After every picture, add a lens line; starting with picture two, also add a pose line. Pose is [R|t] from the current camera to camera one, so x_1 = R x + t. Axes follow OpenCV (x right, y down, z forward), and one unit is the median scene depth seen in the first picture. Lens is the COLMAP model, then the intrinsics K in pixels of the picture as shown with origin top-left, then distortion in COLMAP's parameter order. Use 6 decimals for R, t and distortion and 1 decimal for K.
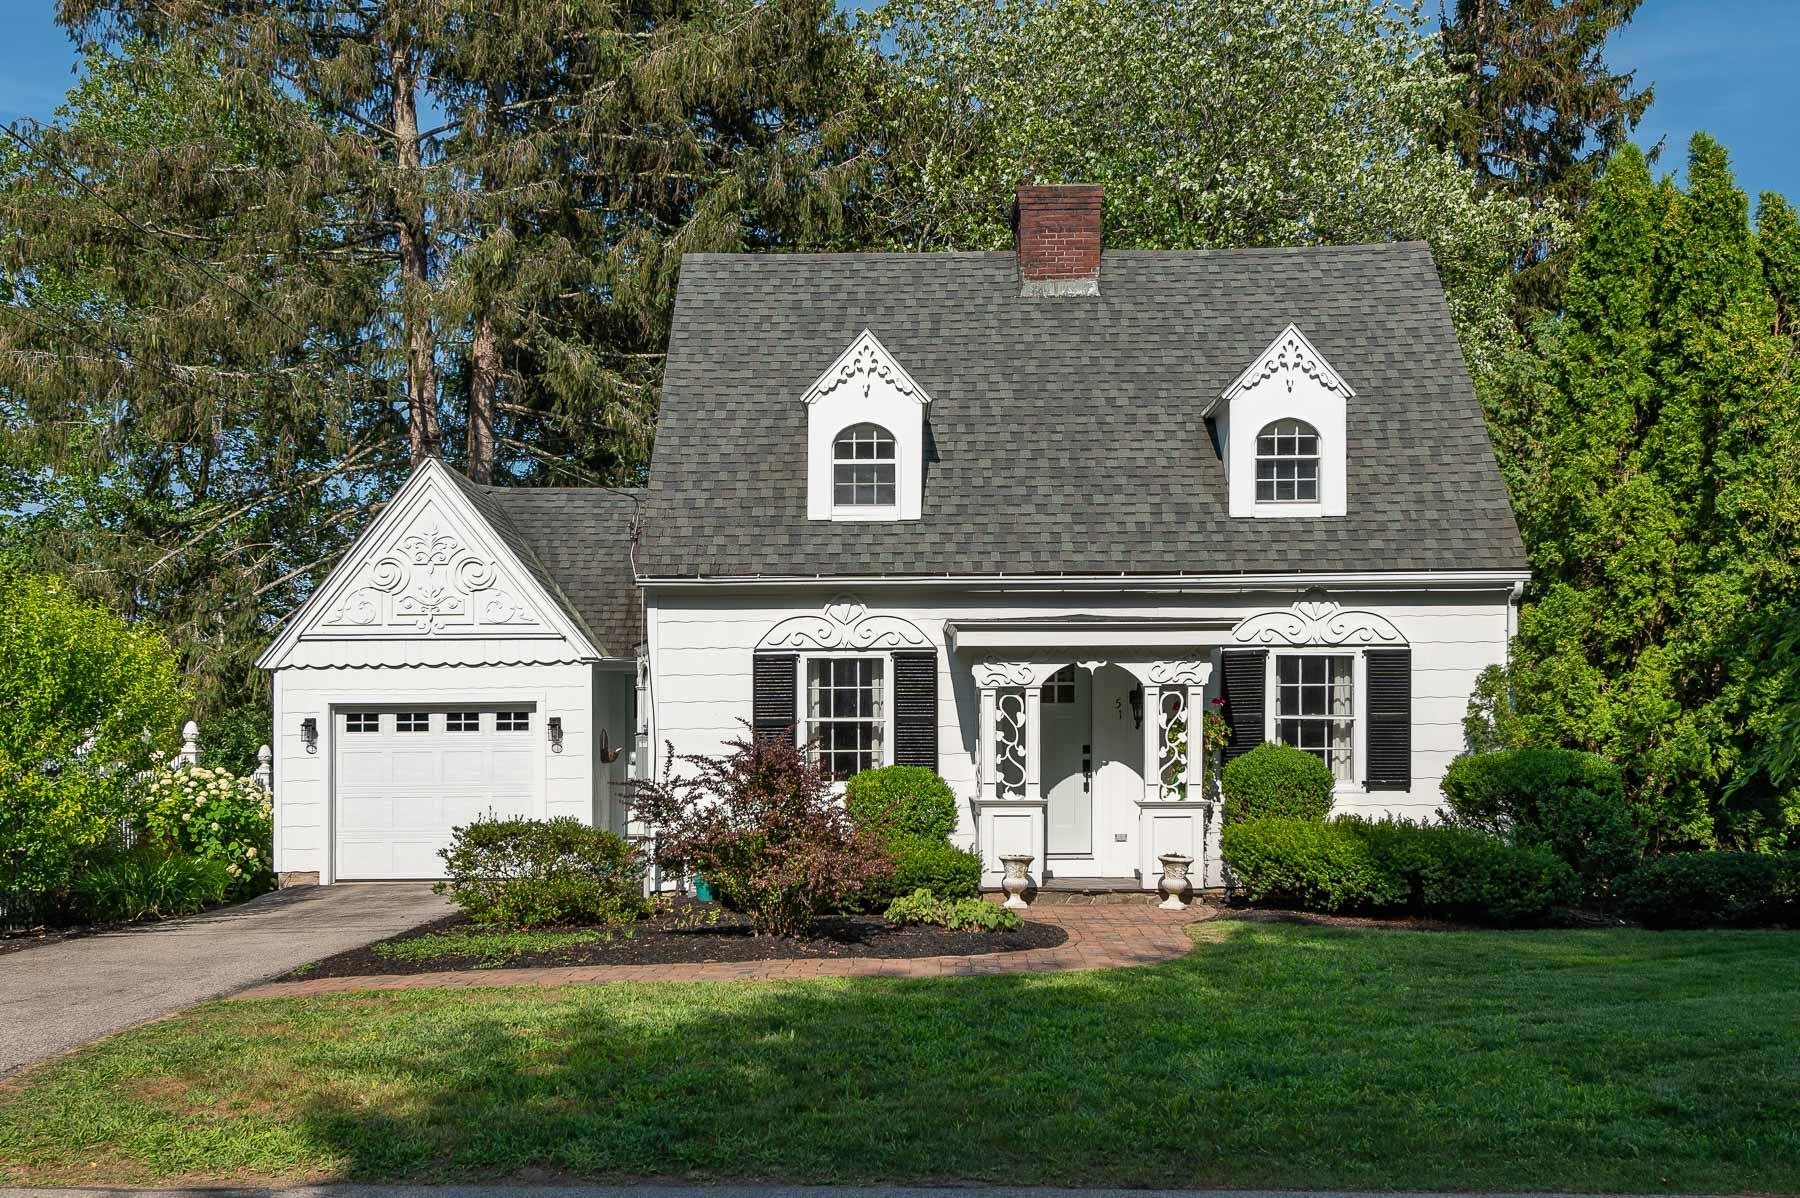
lens RADIAL K [[1242.1, 0, 993.3], [0, 1242.1, 530.7], [0, 0, 1]] dist [0.017159, 0.000862]
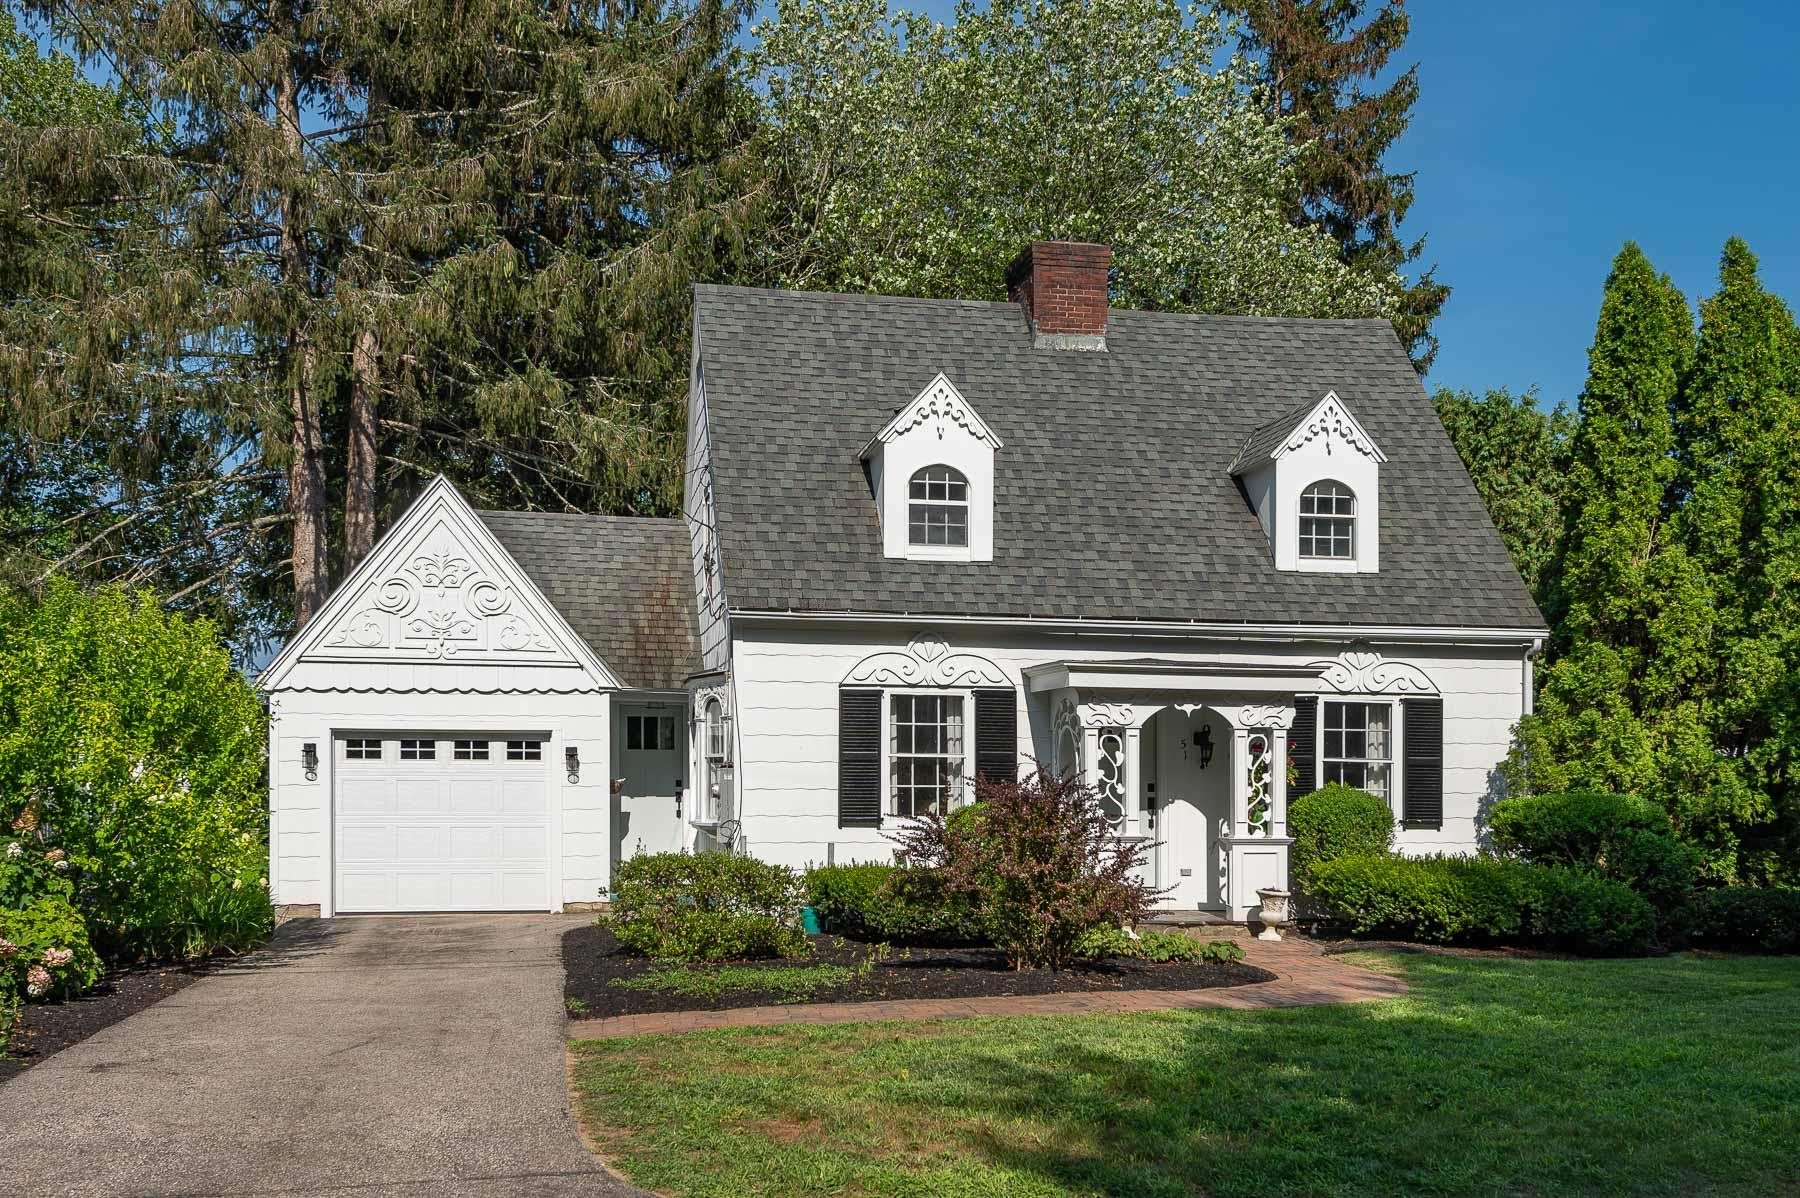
lens RADIAL K [[1205.3, 0, 904.3], [0, 1205.3, 577.7], [0, 0, 1]] dist [0.019165, -0.000432]
pose [[0.989727, 0.036112, 0.138331, -0.275746], [-0.036972, 0.999310, 0.003649, 0.003699], [-0.138103, -0.008725, 0.990379, 0.024629]]
